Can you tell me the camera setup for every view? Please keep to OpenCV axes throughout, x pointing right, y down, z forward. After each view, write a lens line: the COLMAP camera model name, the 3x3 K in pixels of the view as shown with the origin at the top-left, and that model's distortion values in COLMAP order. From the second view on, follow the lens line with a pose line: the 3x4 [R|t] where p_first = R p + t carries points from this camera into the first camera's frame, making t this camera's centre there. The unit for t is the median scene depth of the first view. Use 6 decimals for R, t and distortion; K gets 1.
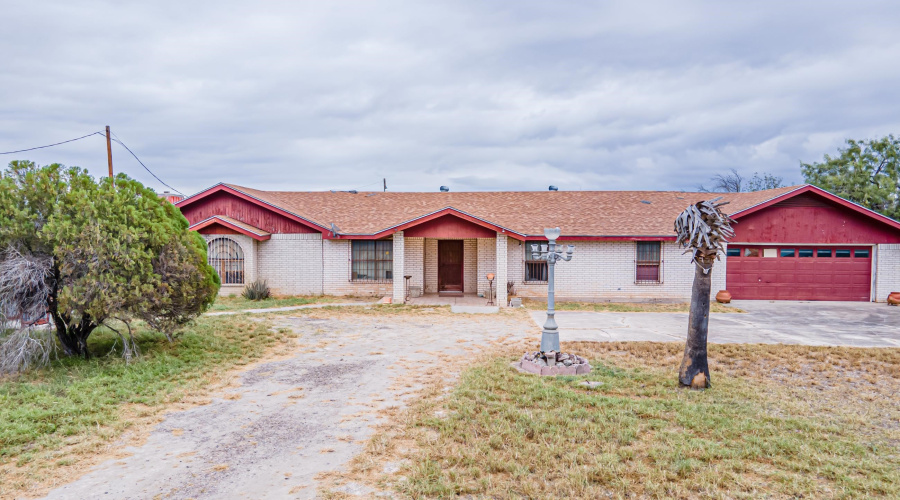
lens RADIAL K [[656.1, 0, 449.4], [0, 656.1, 242.3], [0, 0, 1]] dist [0.026755, 0.036209]
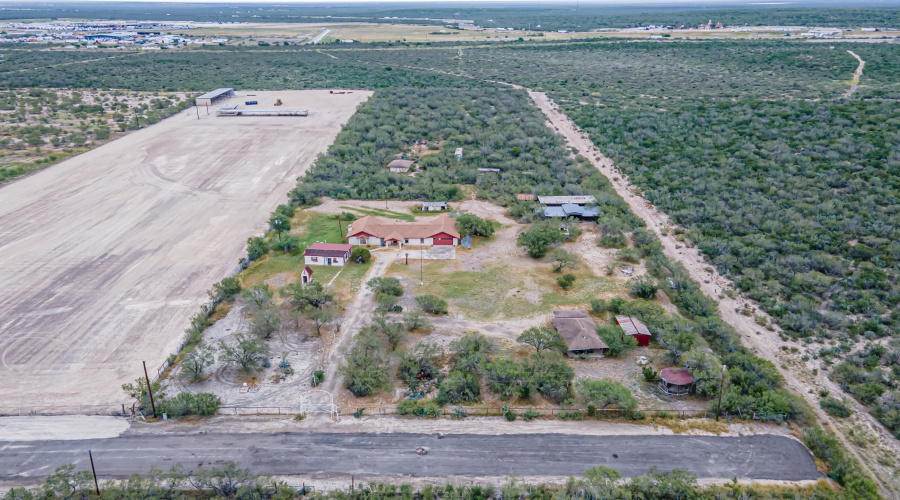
lens RADIAL K [[656.1, 0, 450.6], [0, 656.1, 246.6], [0, 0, 1]] dist [0.026755, 0.036209]
pose [[0.999895, -0.004407, -0.013829, 0.802607], [0.008819, 0.941204, 0.337724, -2.617179], [0.011527, -0.337811, 0.941143, -6.475980]]
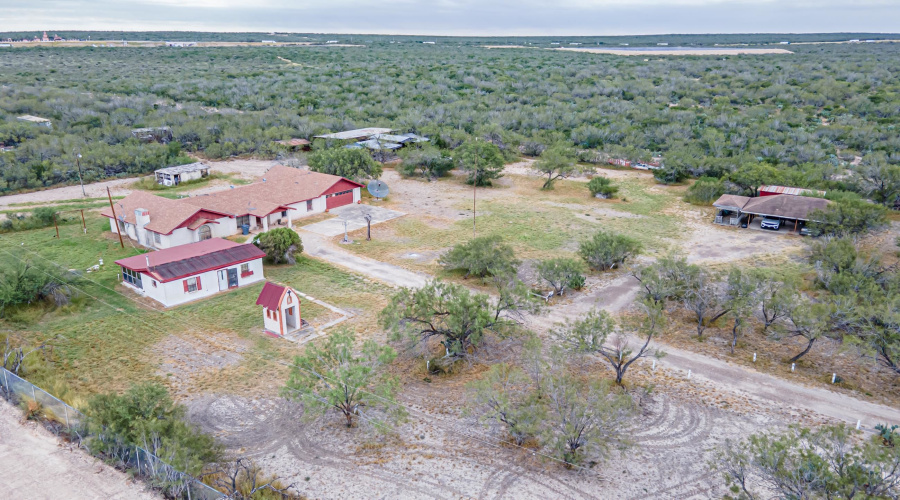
lens RADIAL K [[656.1, 0, 449.4], [0, 656.1, 251.9], [0, 0, 1]] dist [0.026755, 0.036209]
pose [[0.590930, -0.255670, 0.765137, -2.271741], [0.010211, 0.950746, 0.309804, -0.917816], [-0.806658, -0.175260, 0.564435, -1.841330]]
